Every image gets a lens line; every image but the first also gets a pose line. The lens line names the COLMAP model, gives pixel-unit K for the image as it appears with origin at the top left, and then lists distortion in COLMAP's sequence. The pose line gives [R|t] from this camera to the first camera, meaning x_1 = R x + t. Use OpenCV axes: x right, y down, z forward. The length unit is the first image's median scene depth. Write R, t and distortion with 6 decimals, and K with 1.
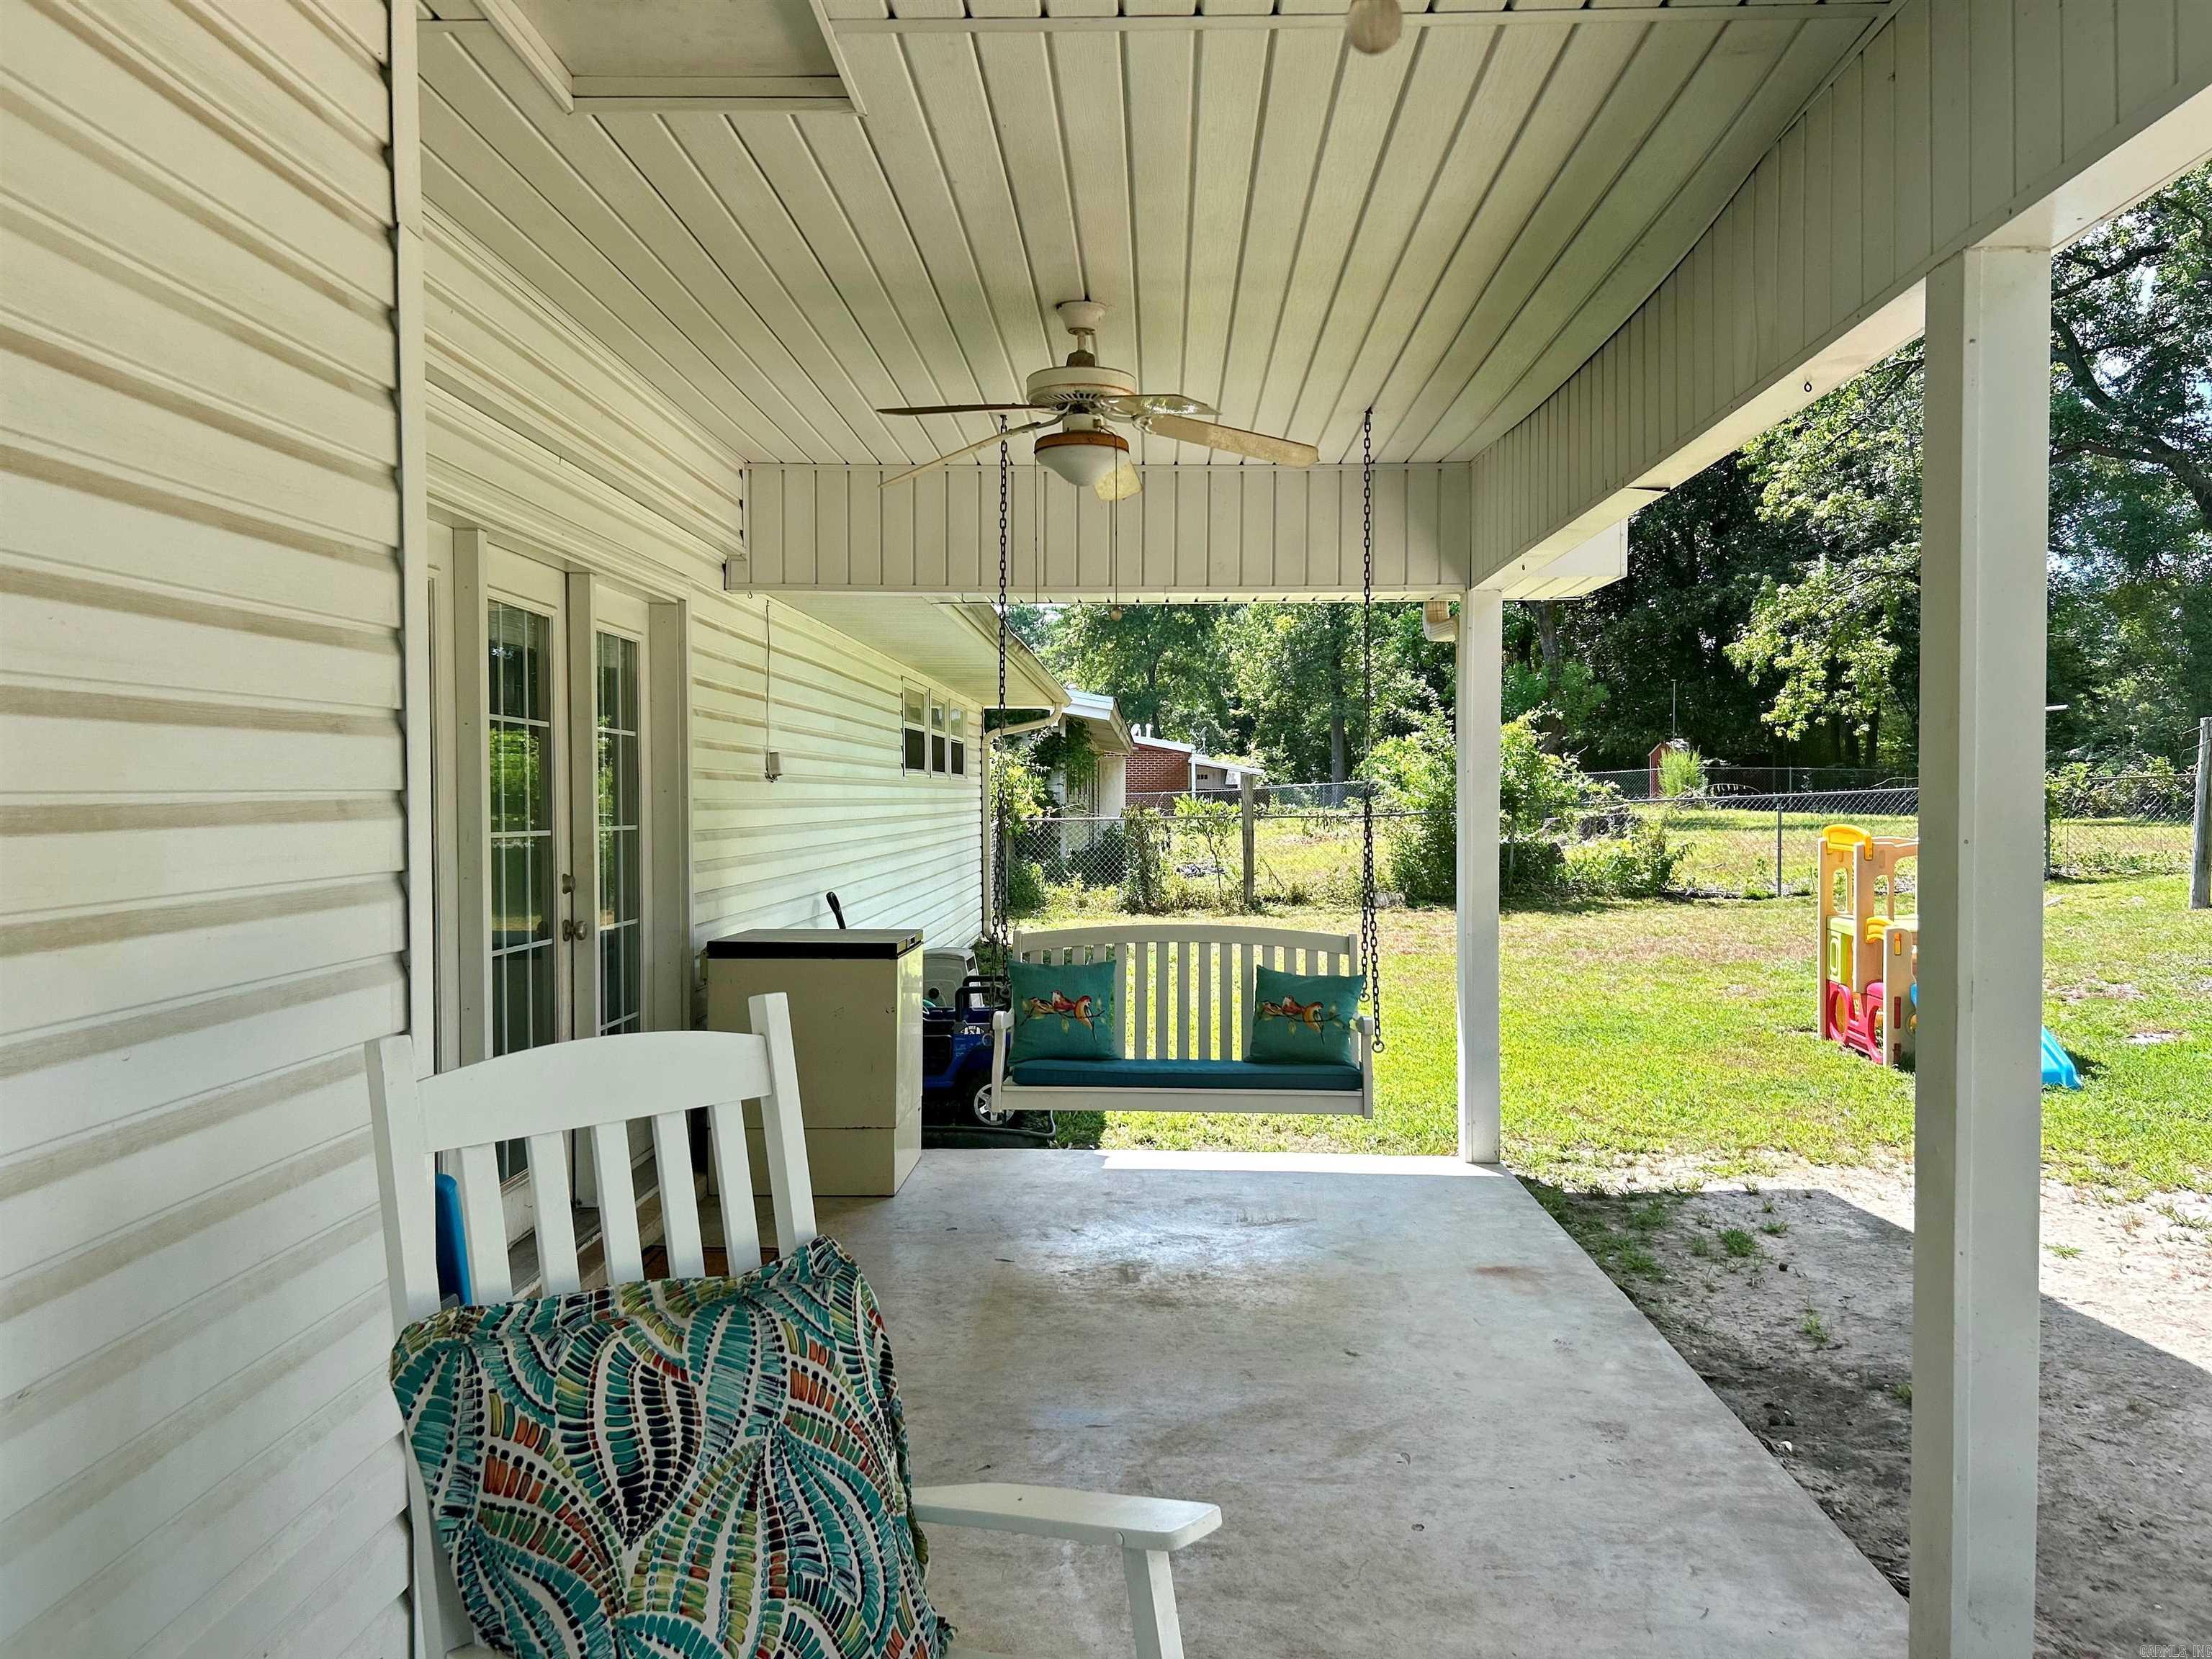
lens RADIAL K [[1675.8, 0, 1135.9], [0, 1675.8, 836.2], [0, 0, 1]] dist [0.175856, -0.002214]
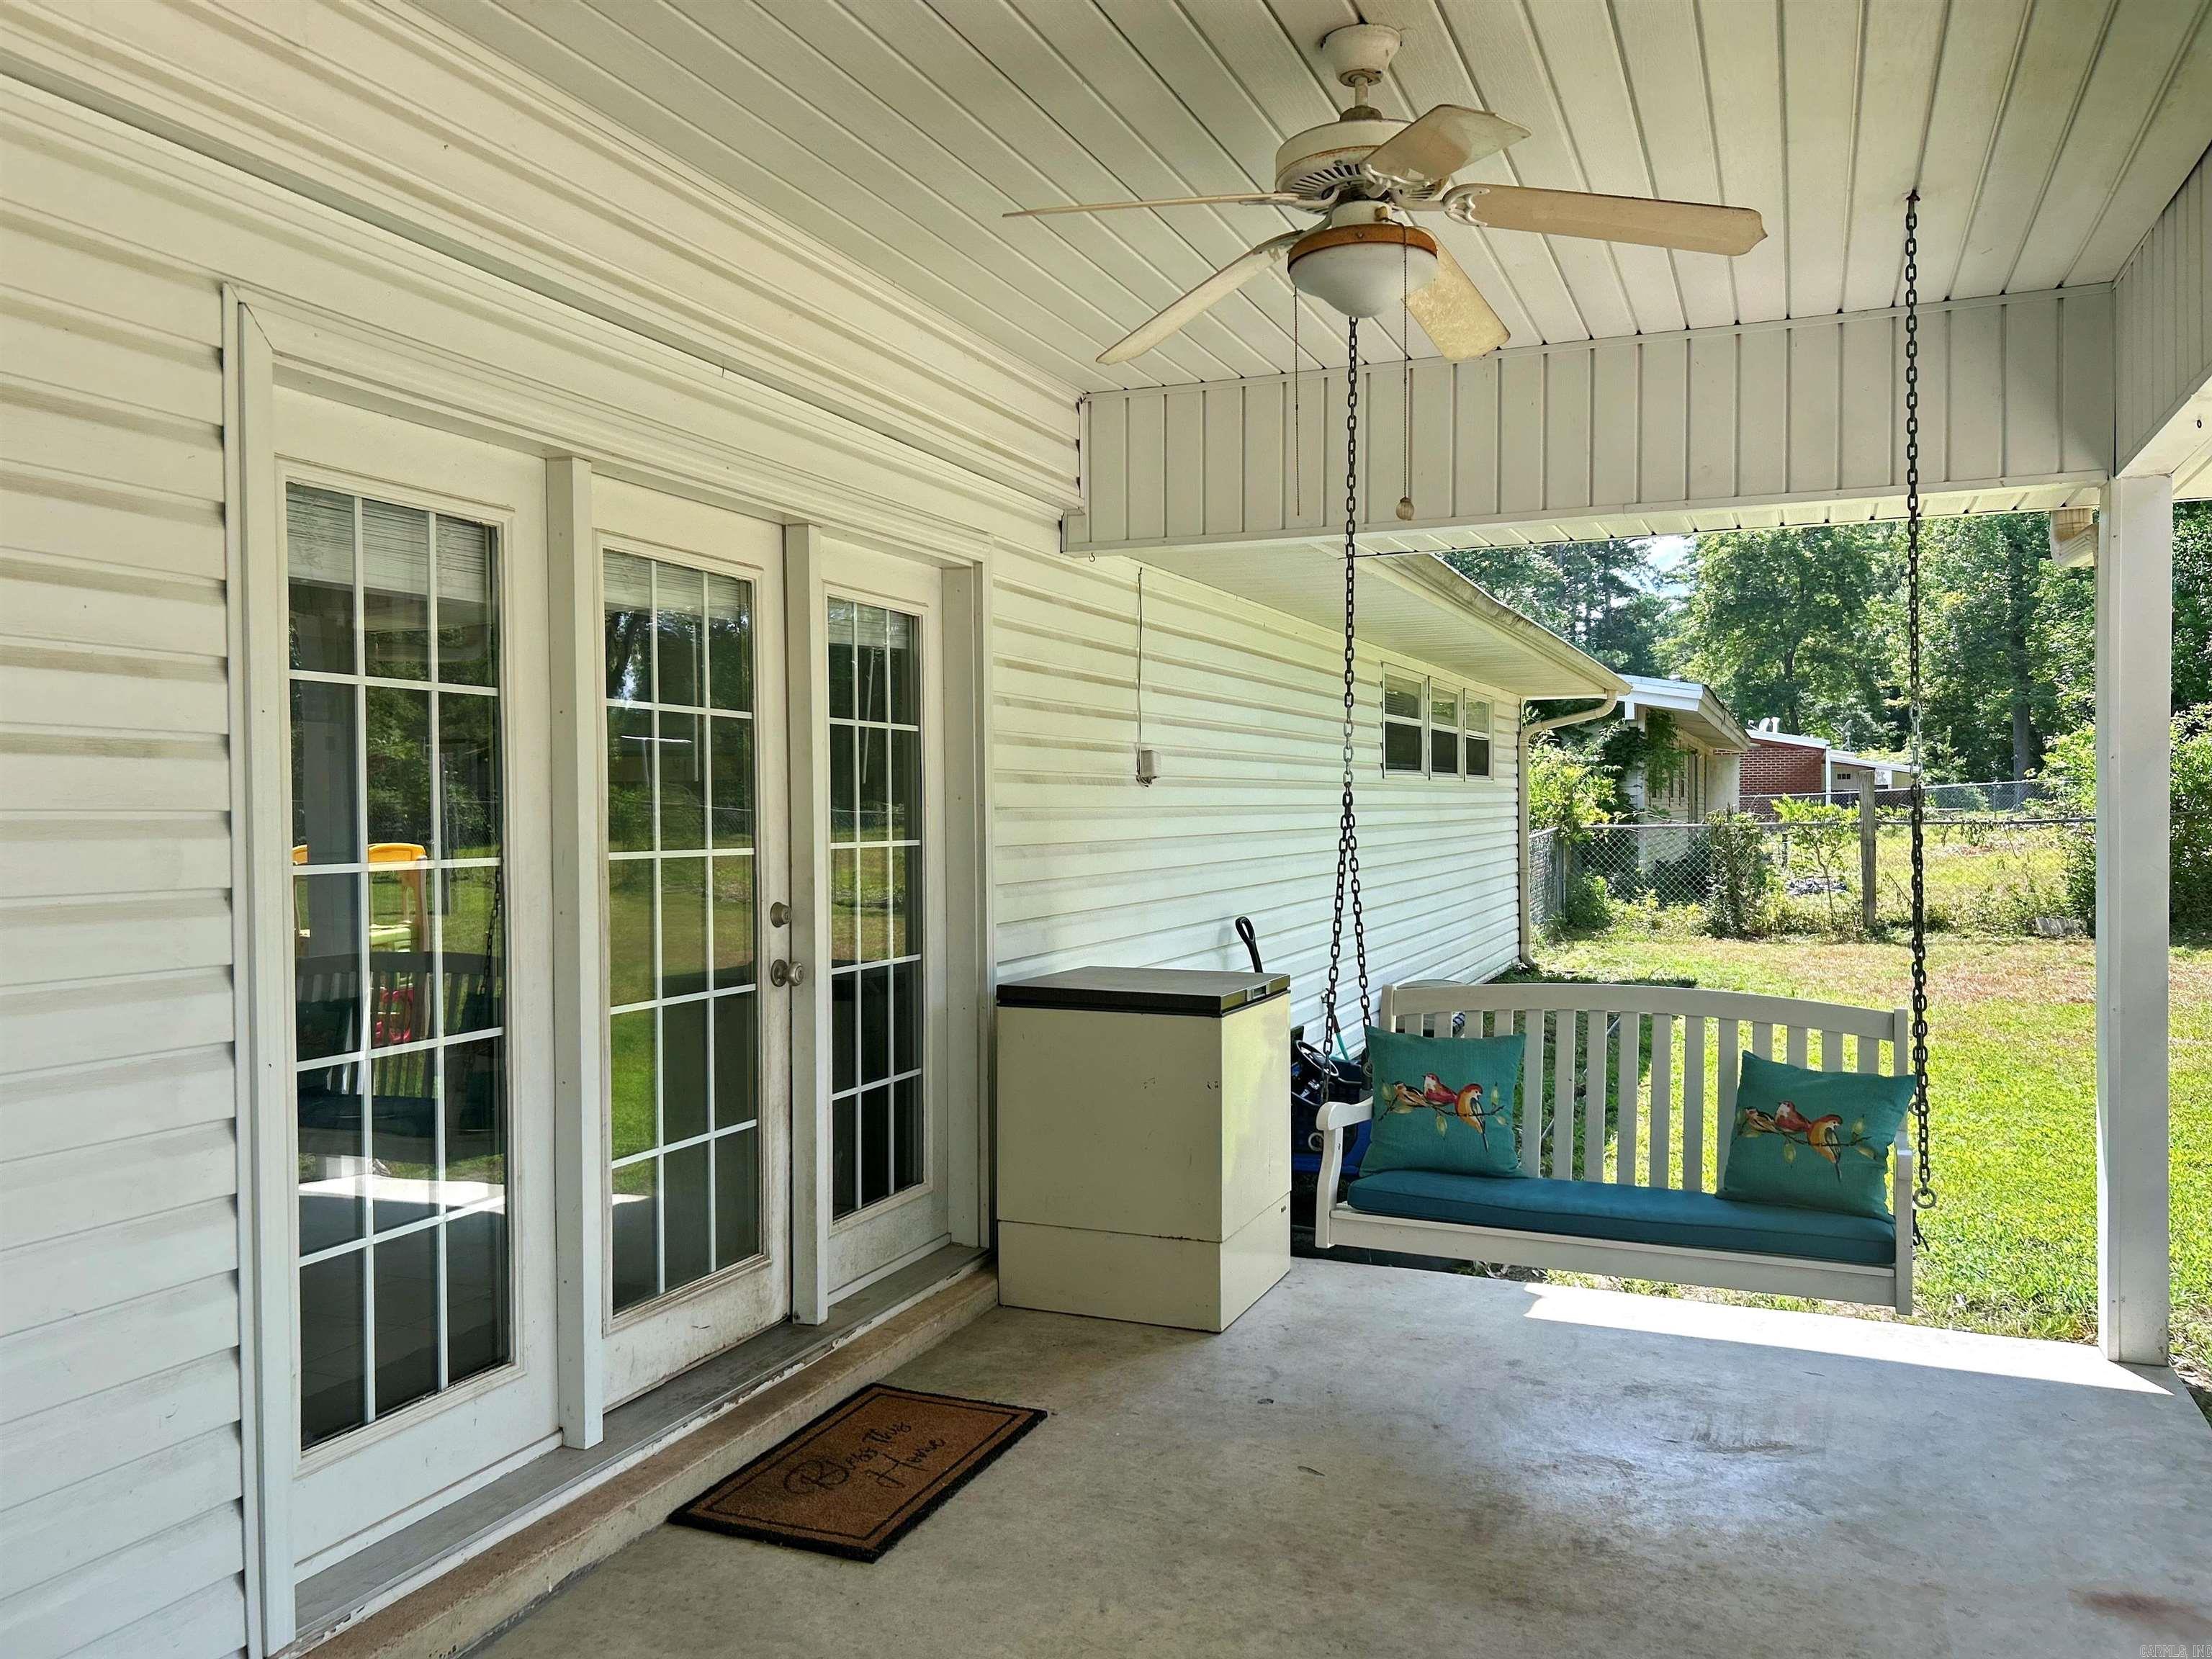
lens RADIAL K [[1681.9, 0, 1095.9], [0, 1681.9, 840.0], [0, 0, 1]] dist [0.030400, -0.025030]
pose [[0.926677, 0.002958, -0.375848, 0.072652], [-0.003186, 0.999995, 0.000014, -0.005714], [0.375846, 0.001184, 0.926681, 0.233012]]
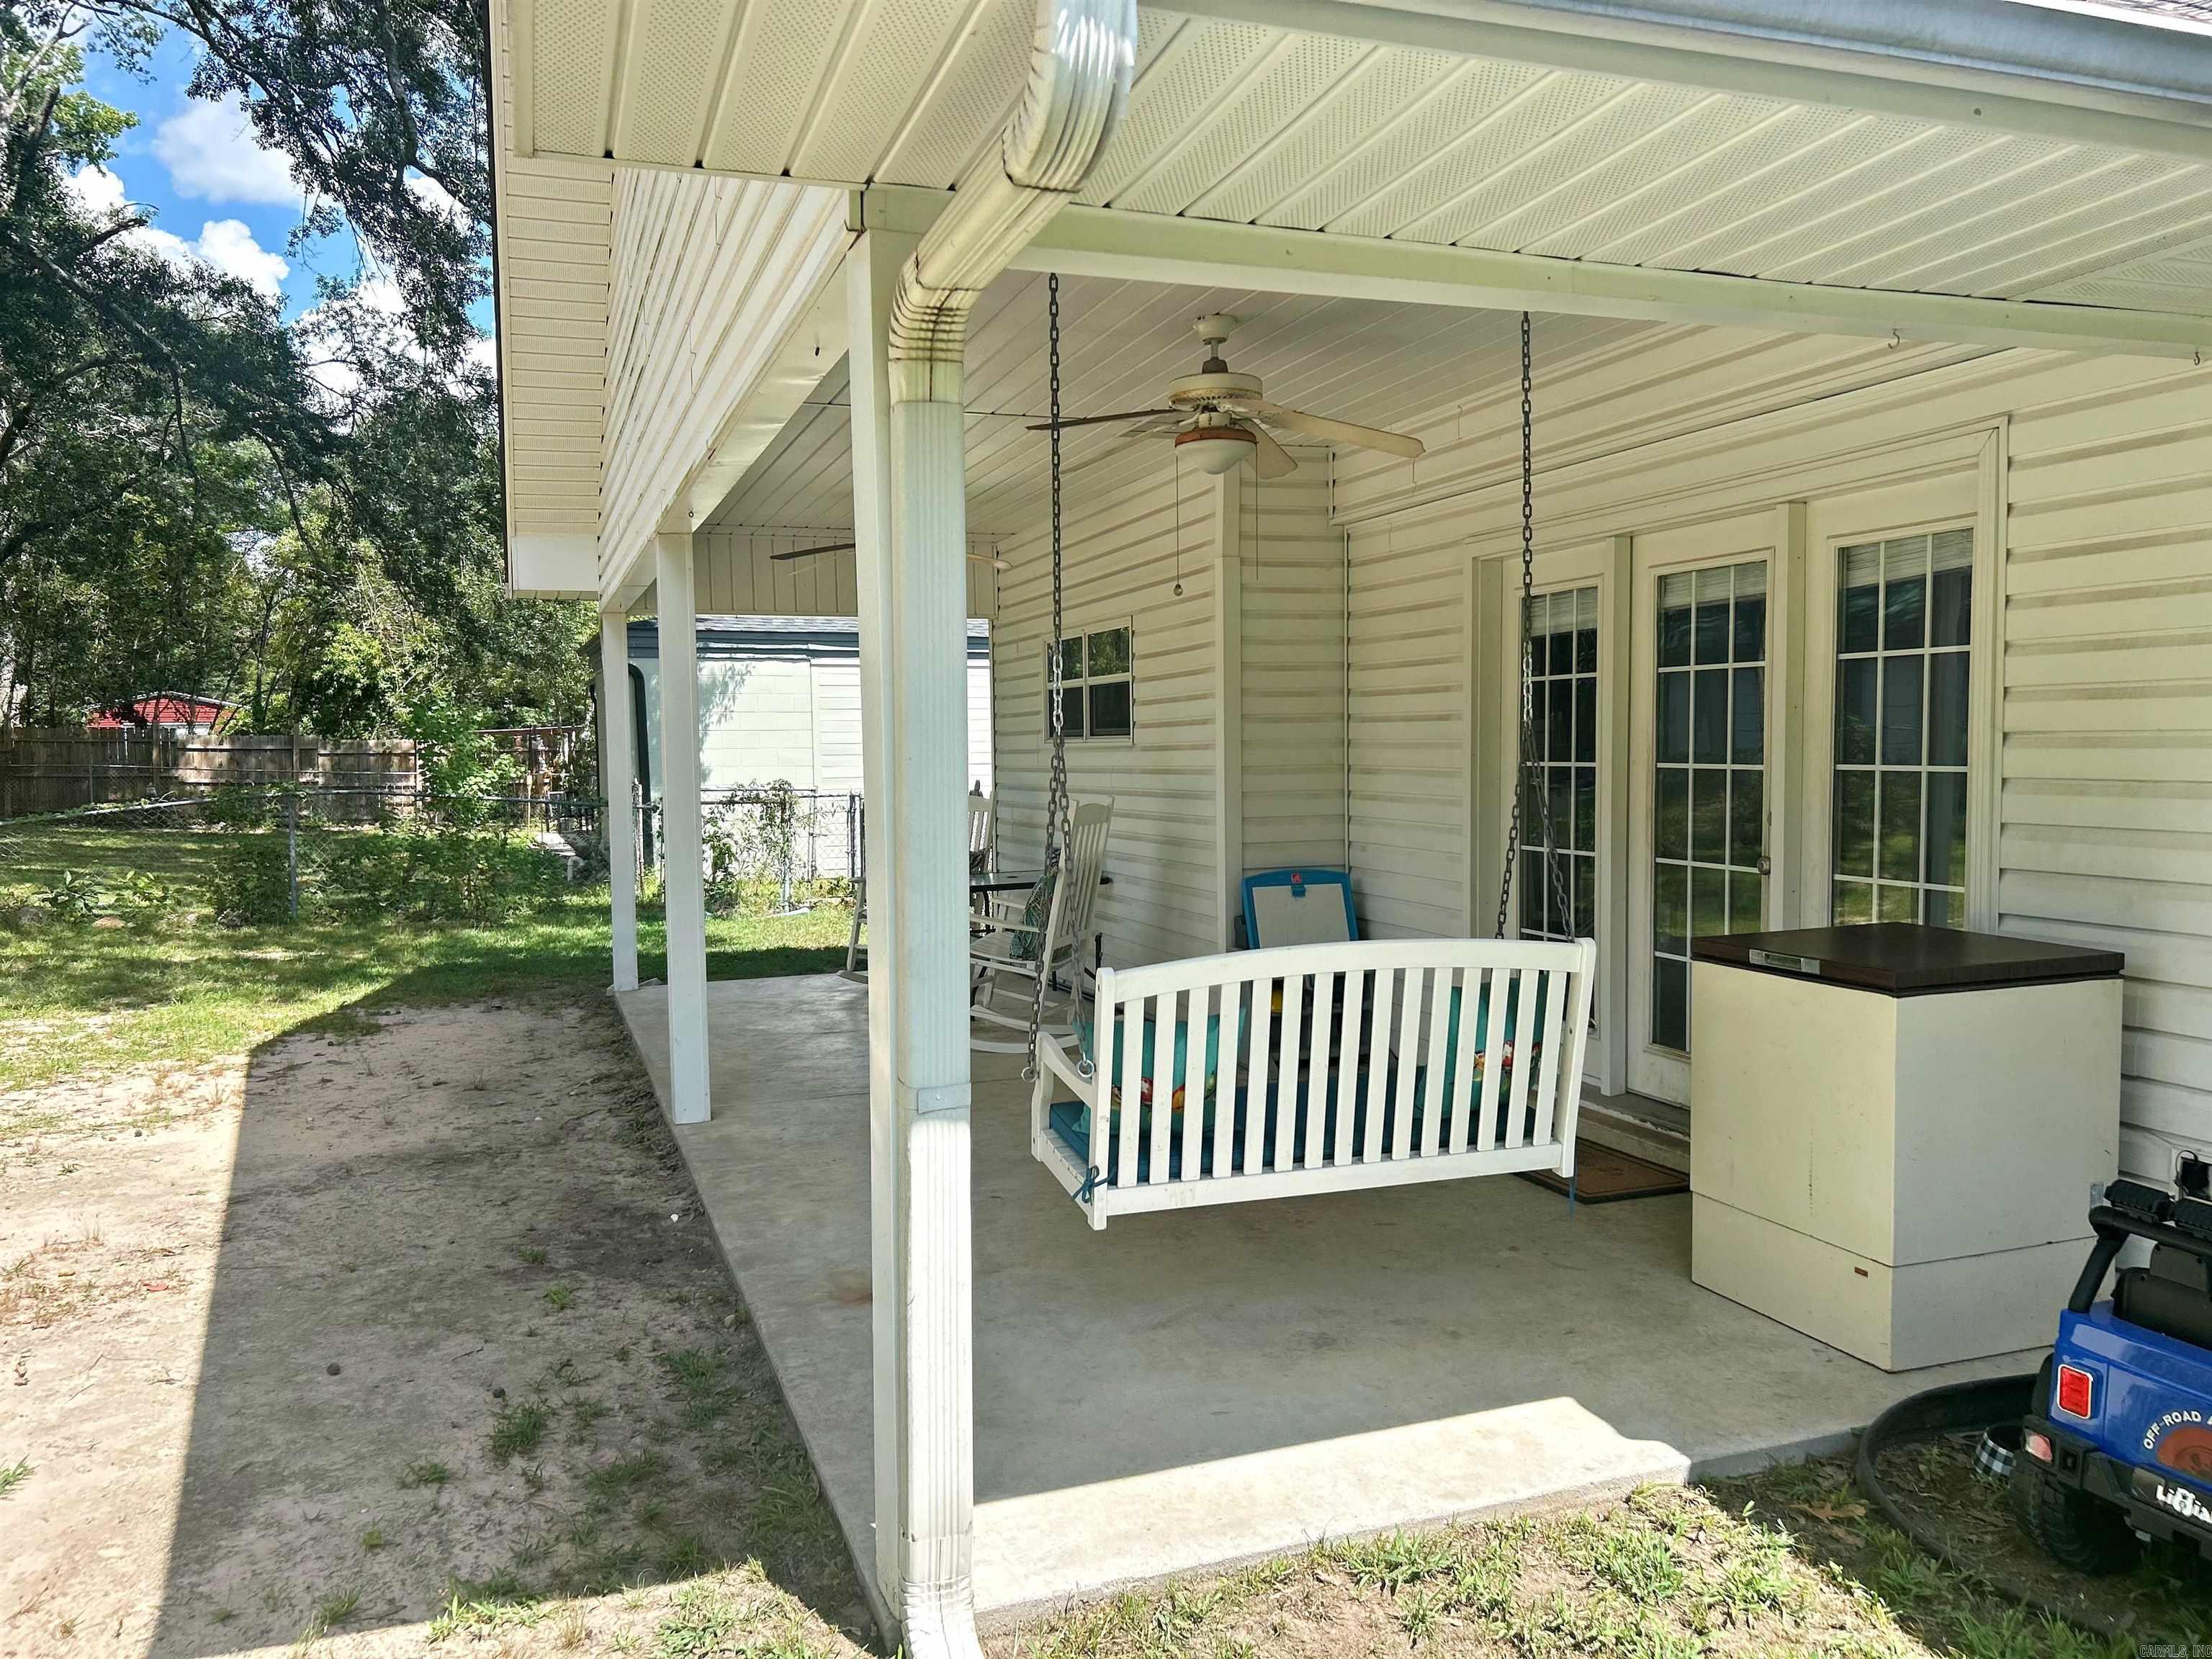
lens RADIAL K [[1675.8, 0, 1135.9], [0, 1675.8, 836.2], [0, 0, 1]] dist [0.175856, -0.002214]
pose [[-0.932233, 0.033186, -0.360333, 0.285355], [0.002927, 0.996445, 0.084200, -0.035310], [0.361846, 0.077439, -0.929016, 1.324689]]
